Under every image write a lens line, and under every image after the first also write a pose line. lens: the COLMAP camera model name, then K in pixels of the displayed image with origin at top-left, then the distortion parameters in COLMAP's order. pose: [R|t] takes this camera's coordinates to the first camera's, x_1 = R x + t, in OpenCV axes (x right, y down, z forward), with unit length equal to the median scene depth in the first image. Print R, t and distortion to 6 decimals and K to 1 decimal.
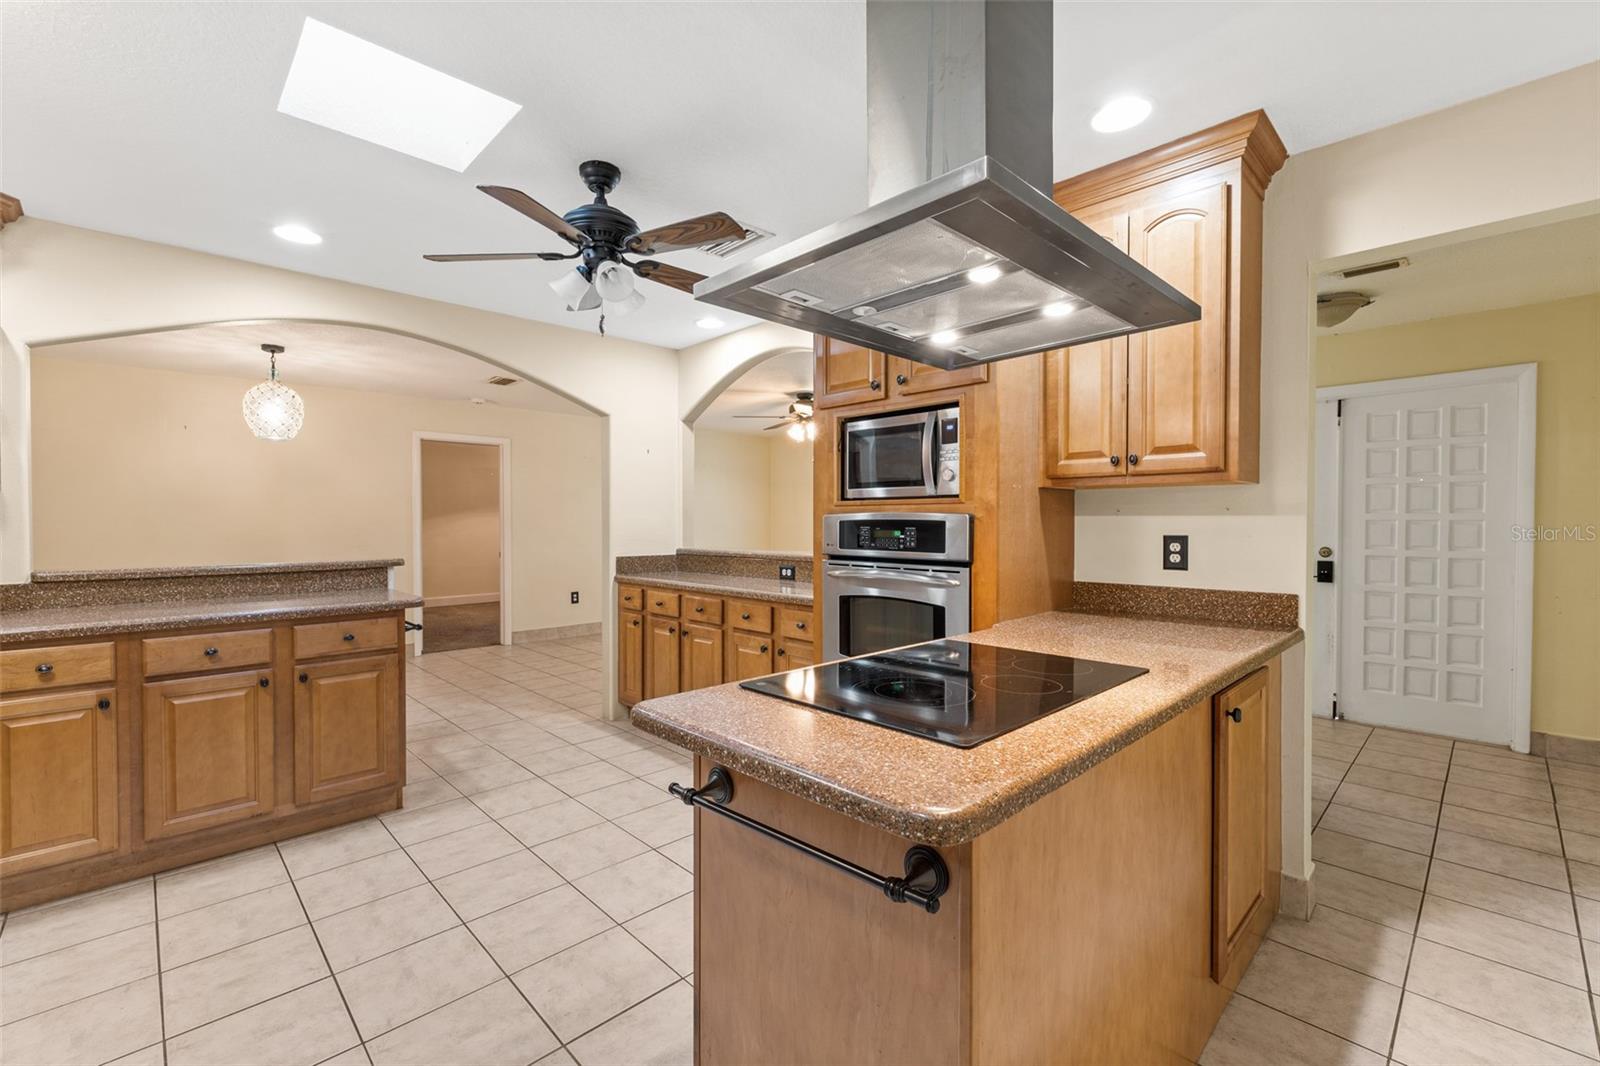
lens RADIAL K [[679.0, 0, 793.6], [0, 679.0, 530.6], [0, 0, 1]] dist [0.000662, -0.000229]
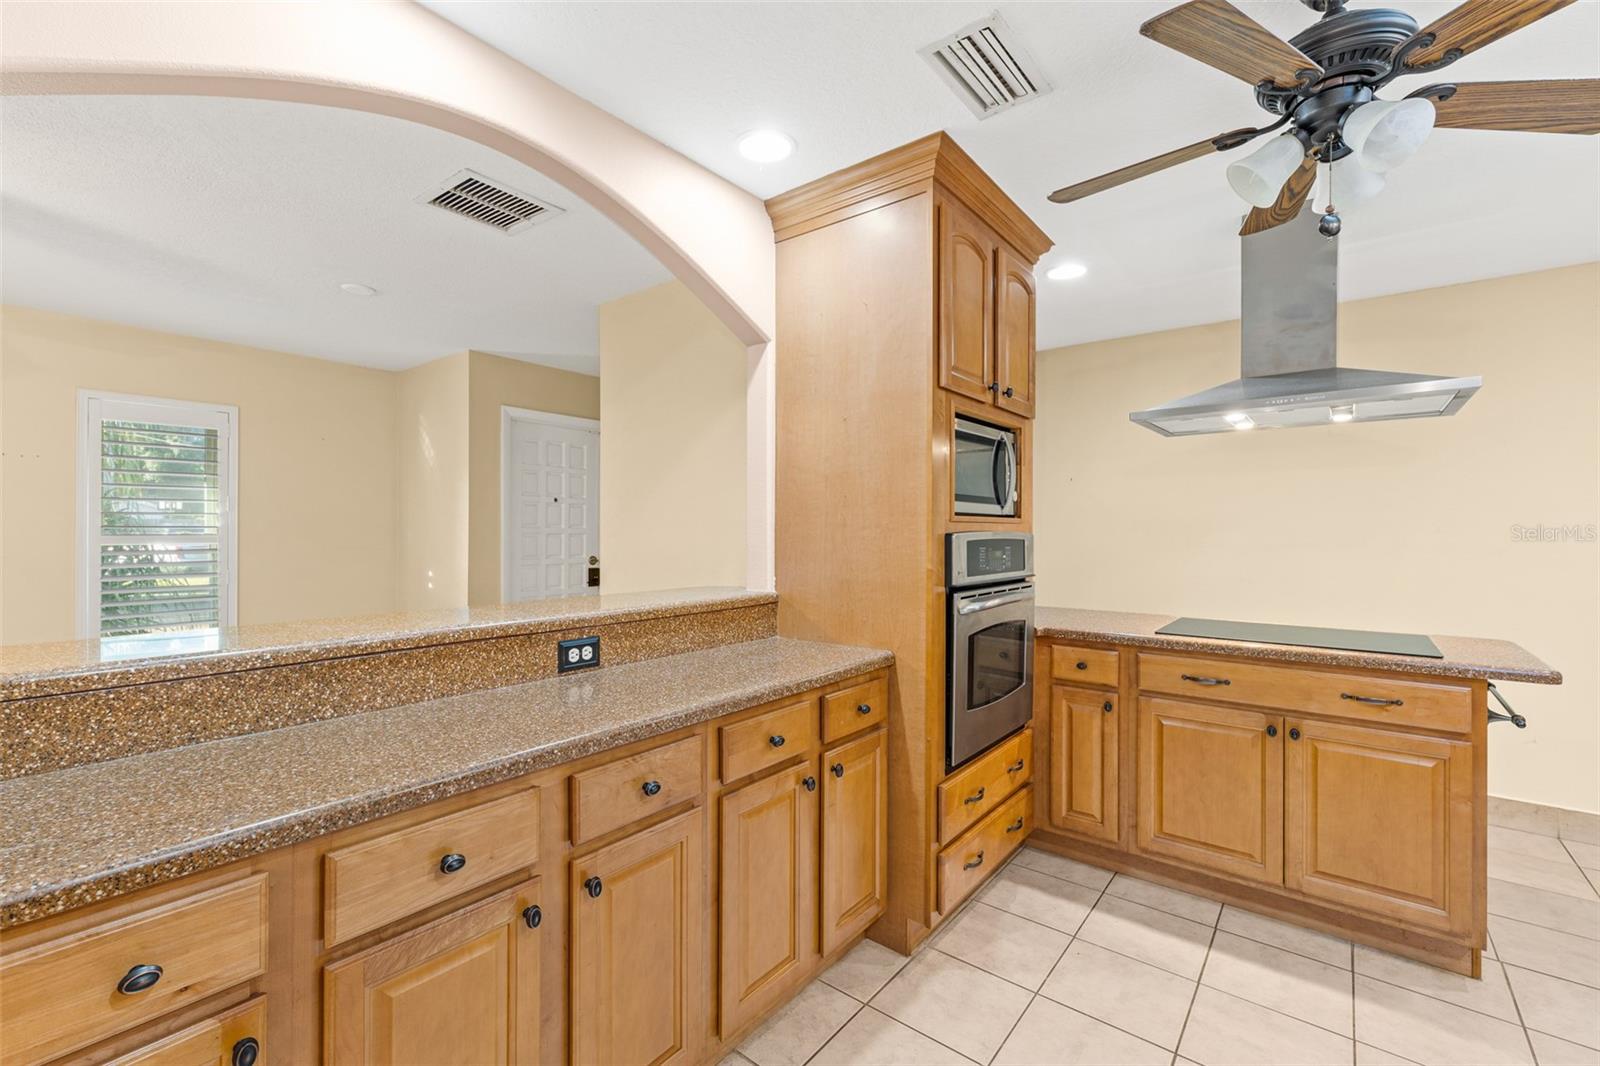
lens RADIAL K [[679.0, 0, 774.7], [0, 679.0, 526.8], [0, 0, 1]] dist [0.000662, -0.000229]
pose [[-0.103695, 0.004586, 0.994599, -0.703016], [0.012628, 0.999915, -0.003294, -0.031985], [-0.994529, 0.012218, -0.103744, 1.324951]]
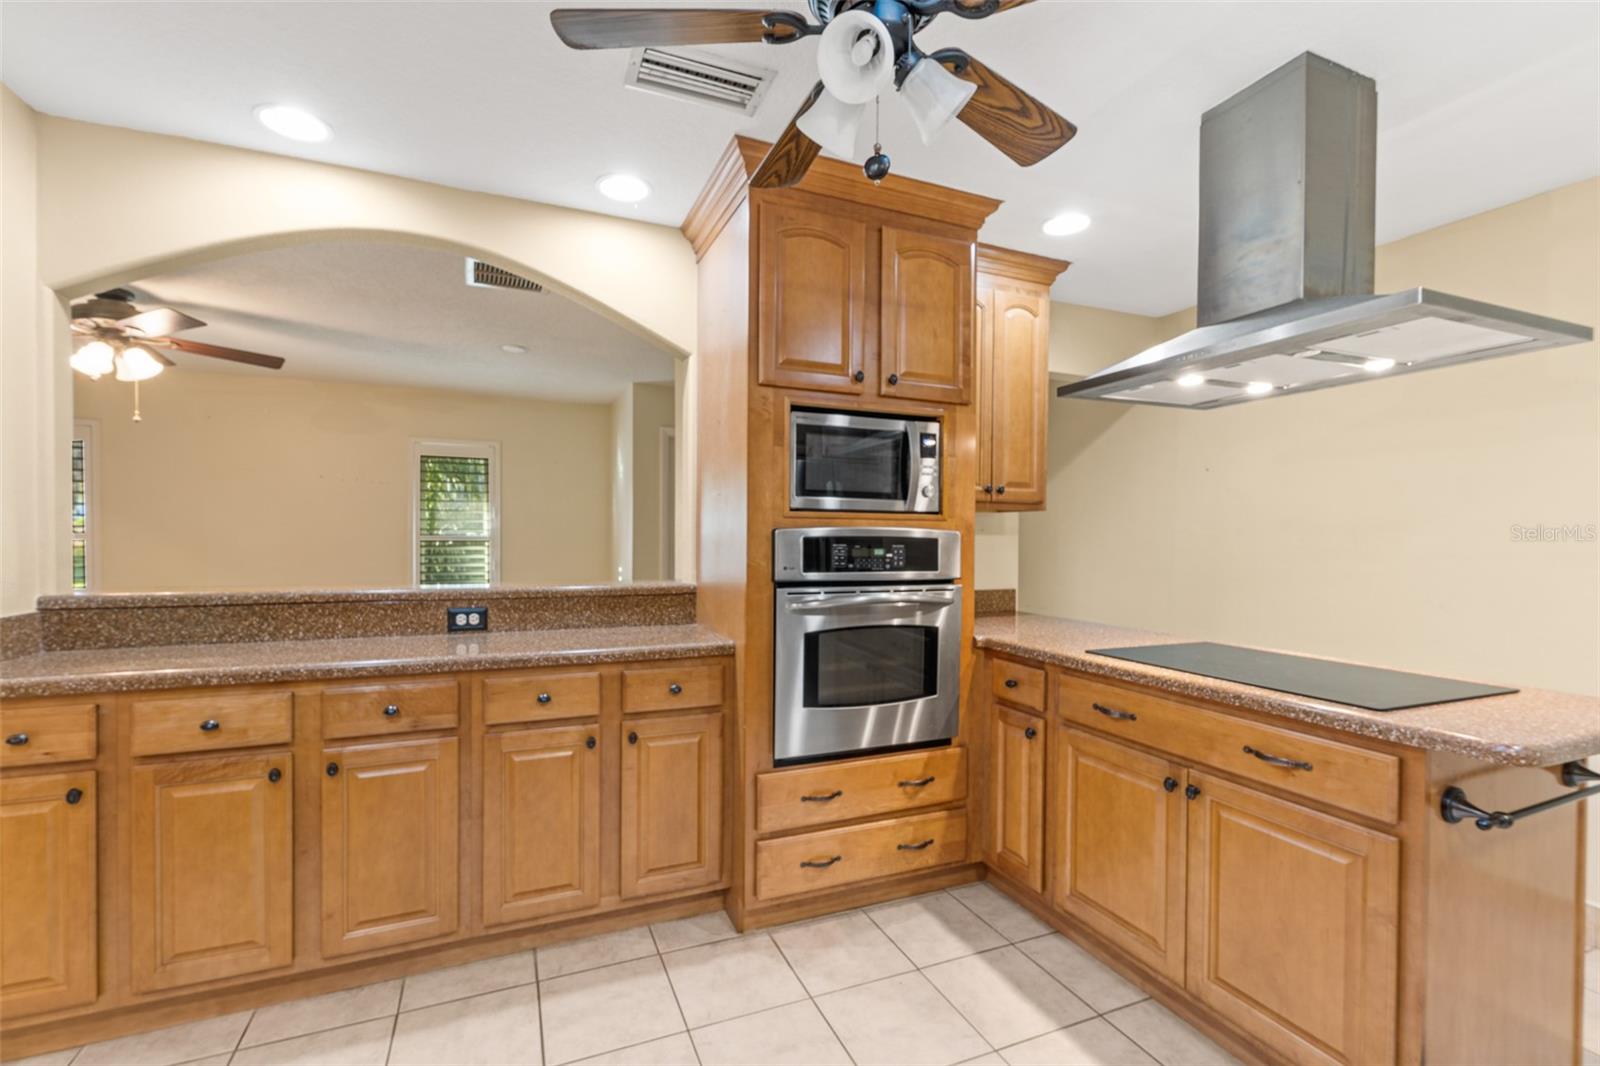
lens RADIAL K [[679.0, 0, 771.0], [0, 679.0, 546.3], [0, 0, 1]] dist [0.000662, -0.000229]
pose [[0.379989, -0.008129, 0.924955, -0.676313], [0.004881, 0.999965, 0.006783, -0.009343], [-0.924978, 0.001937, 0.380015, 0.751812]]
